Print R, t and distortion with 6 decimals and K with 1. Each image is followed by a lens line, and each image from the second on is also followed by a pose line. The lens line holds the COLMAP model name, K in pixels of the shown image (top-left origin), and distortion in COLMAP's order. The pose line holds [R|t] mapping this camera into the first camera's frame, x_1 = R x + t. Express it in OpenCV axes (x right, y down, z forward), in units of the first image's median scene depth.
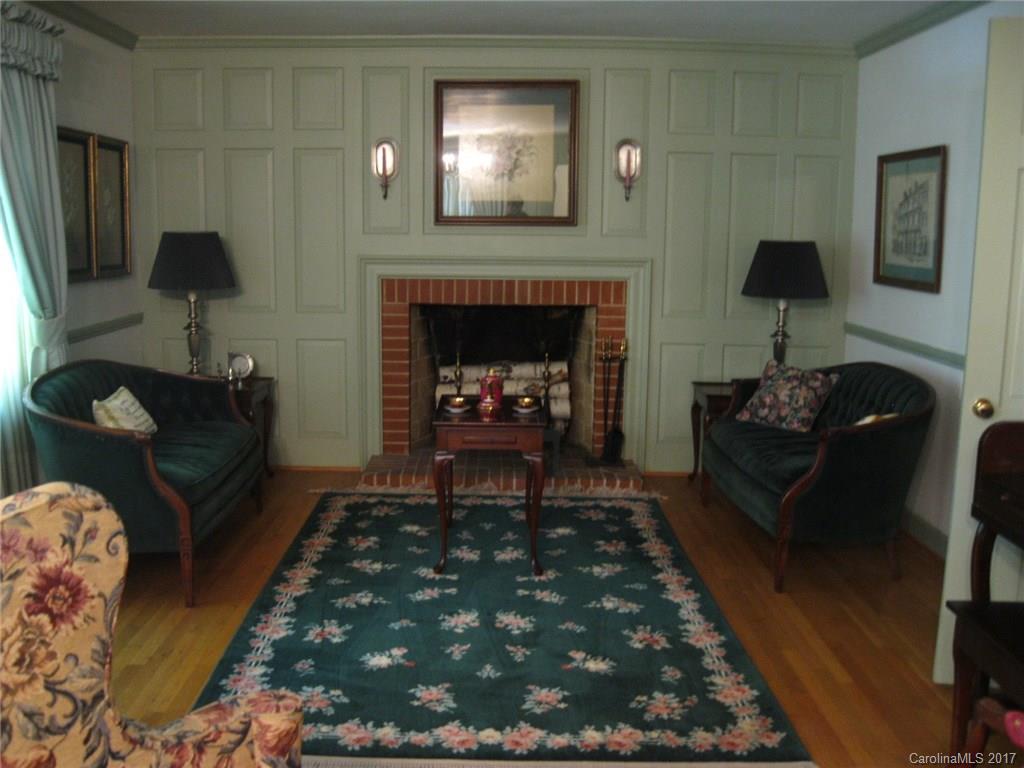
lens RADIAL K [[1050.1, 0, 509.4], [0, 1050.1, 415.1], [0, 0, 1]] dist [-0.121554, 0.000130]
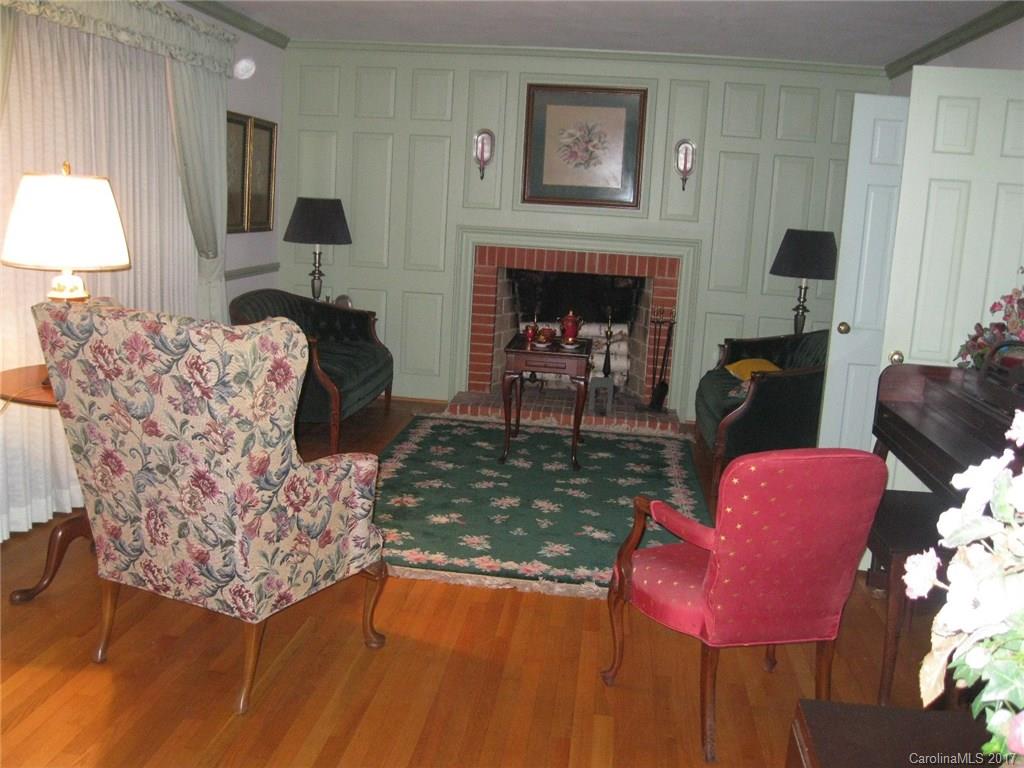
lens RADIAL K [[1028.5, 0, 512.0], [0, 1028.5, 384.0], [0, 0, 1]] dist [-0.110251, -0.002182]
pose [[0.992869, 0.064511, -0.100251, 0.057262], [-0.065384, 0.997845, -0.005440, 0.038785], [0.099684, 0.011956, 0.994947, -0.204282]]
